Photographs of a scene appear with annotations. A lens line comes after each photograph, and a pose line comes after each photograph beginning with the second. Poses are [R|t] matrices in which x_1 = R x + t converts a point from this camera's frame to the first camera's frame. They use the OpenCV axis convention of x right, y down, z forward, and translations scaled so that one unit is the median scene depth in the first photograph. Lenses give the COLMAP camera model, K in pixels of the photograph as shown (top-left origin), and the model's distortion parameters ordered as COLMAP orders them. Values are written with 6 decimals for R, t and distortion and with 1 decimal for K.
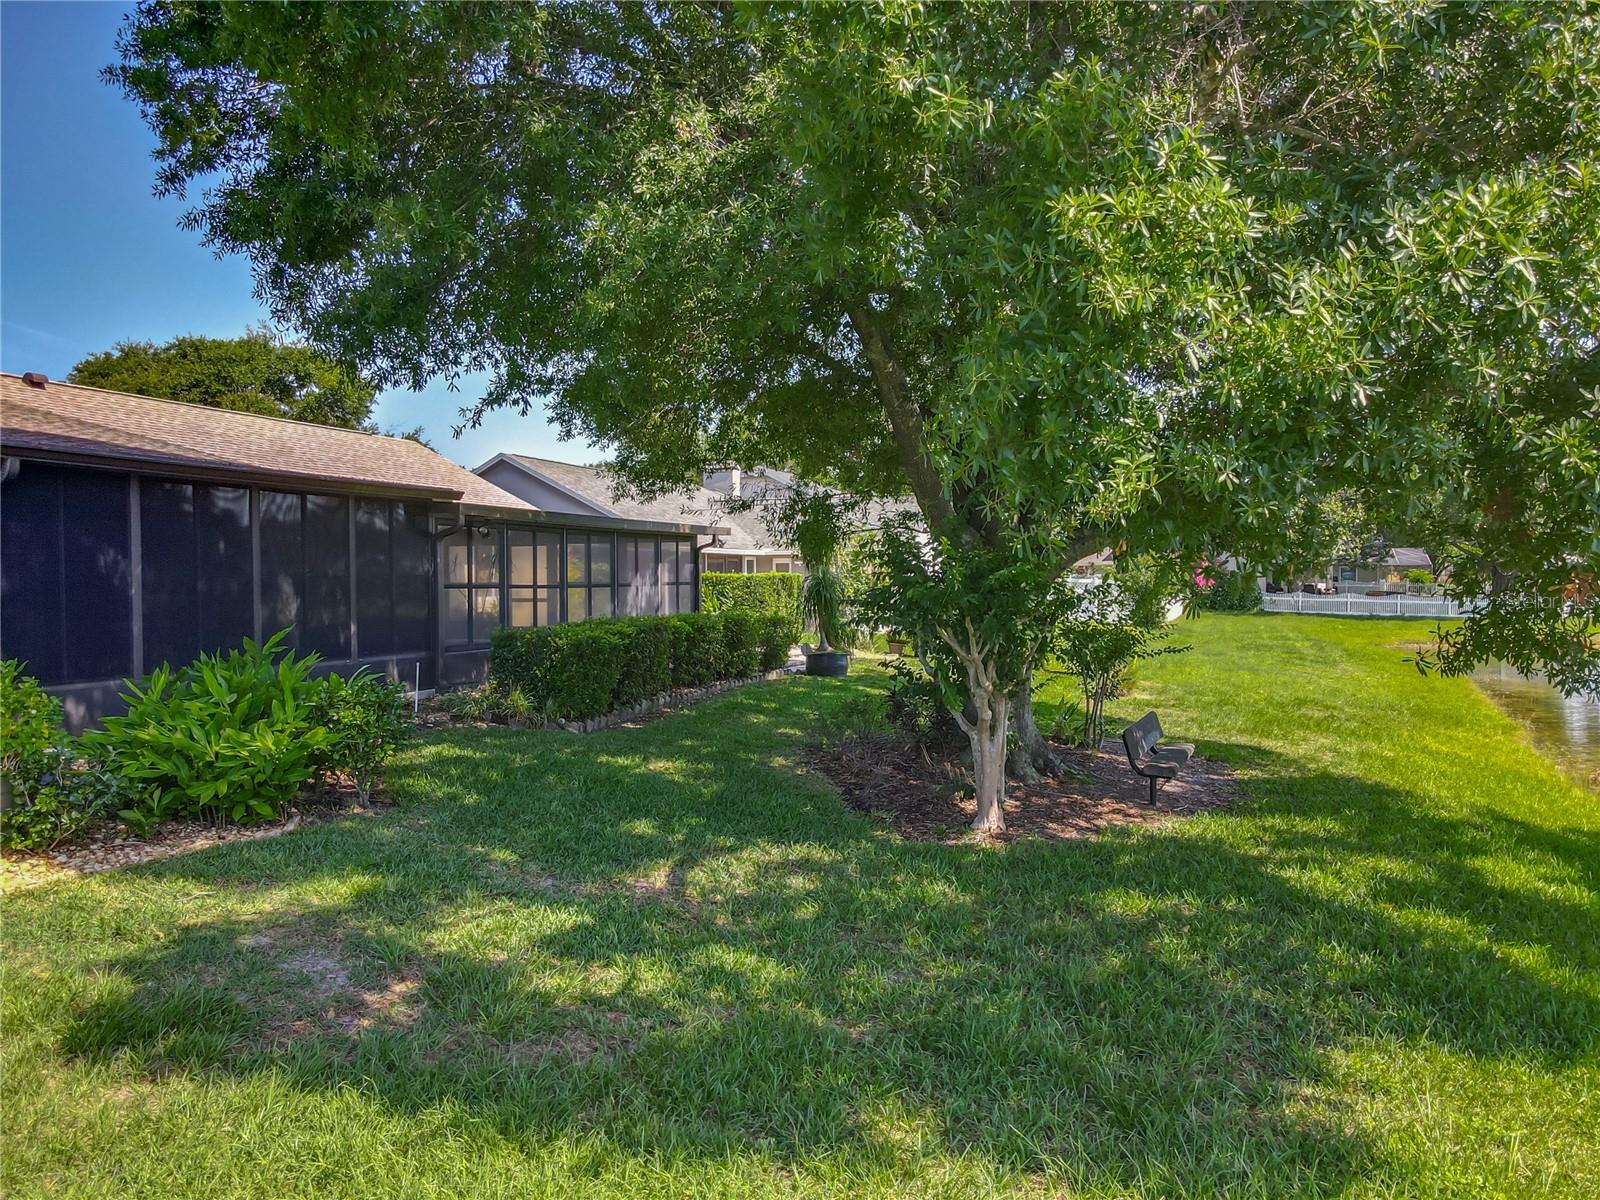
lens RADIAL K [[1206.6, 0, 800.4], [0, 1206.6, 599.3], [0, 0, 1]] dist [0.012487, 0.001805]
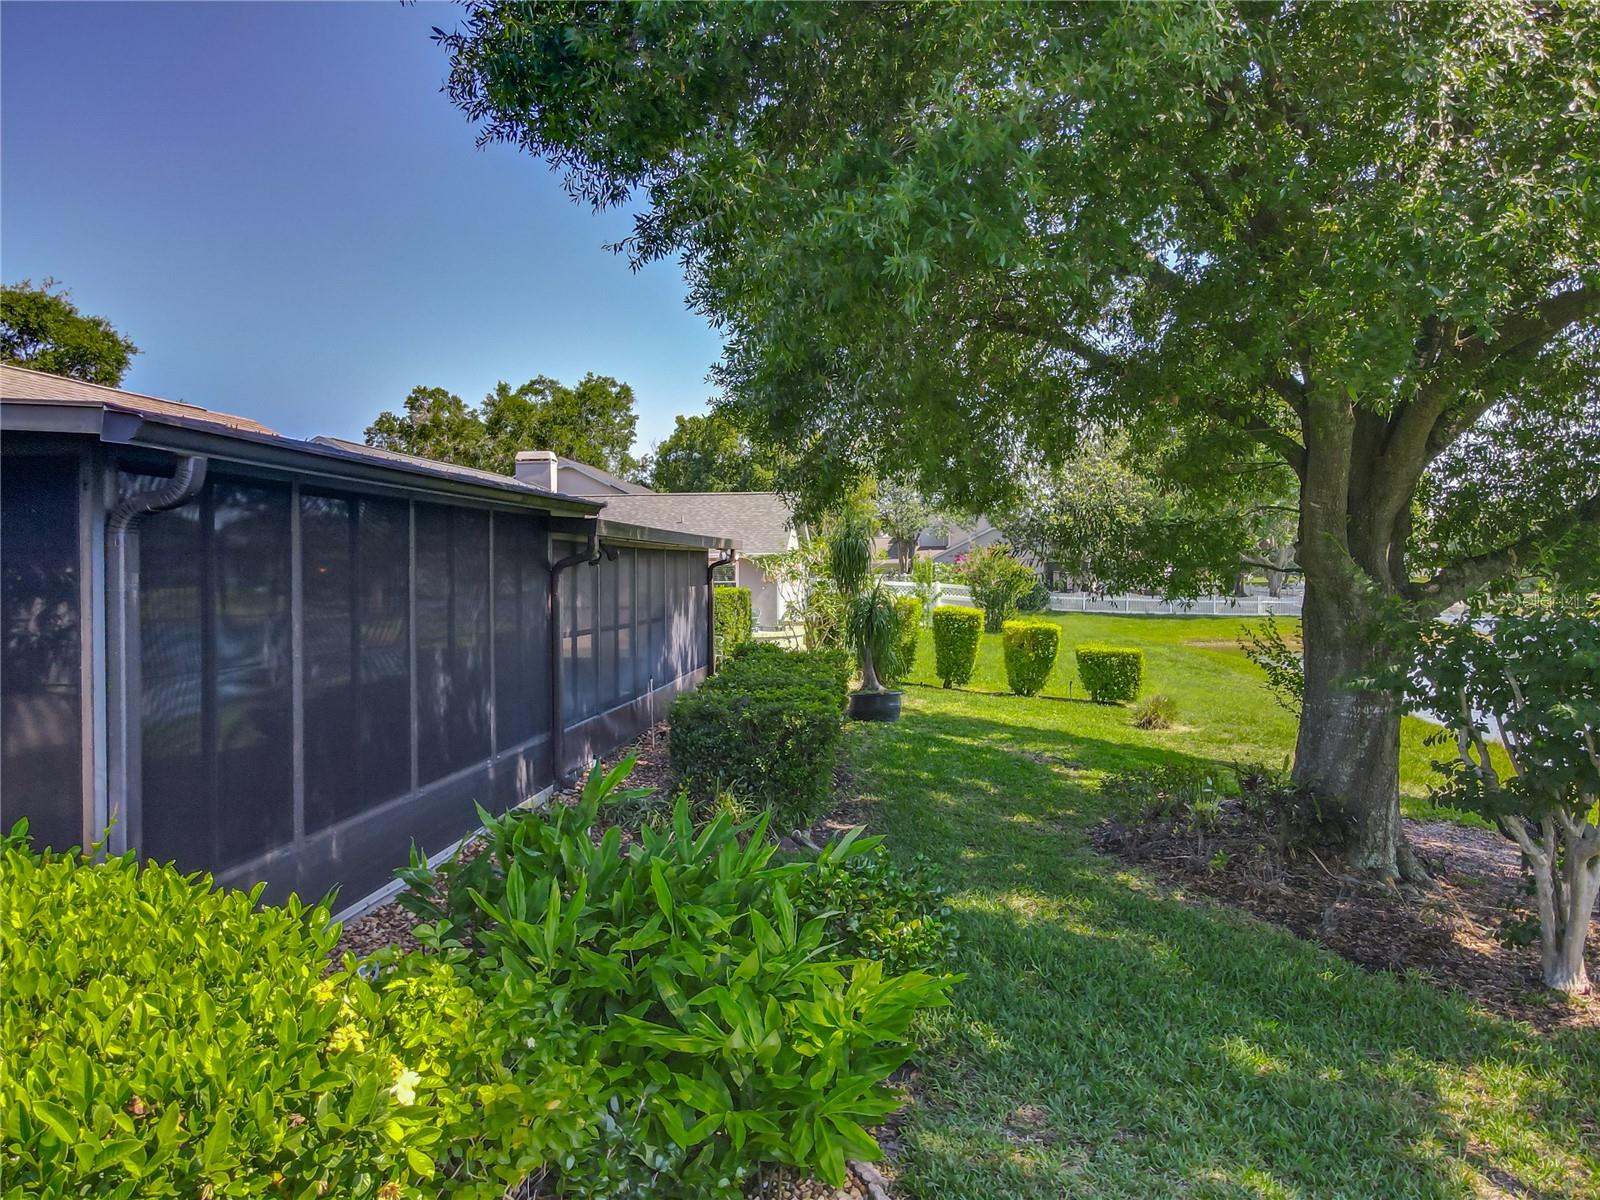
lens RADIAL K [[1206.6, 0, 800.1], [0, 1206.6, 596.0], [0, 0, 1]] dist [0.012487, 0.001805]
pose [[0.950741, -0.004761, 0.309951, -0.281792], [0.001117, 0.999928, 0.011933, -0.031869], [-0.309986, -0.010998, 0.950678, 0.217379]]
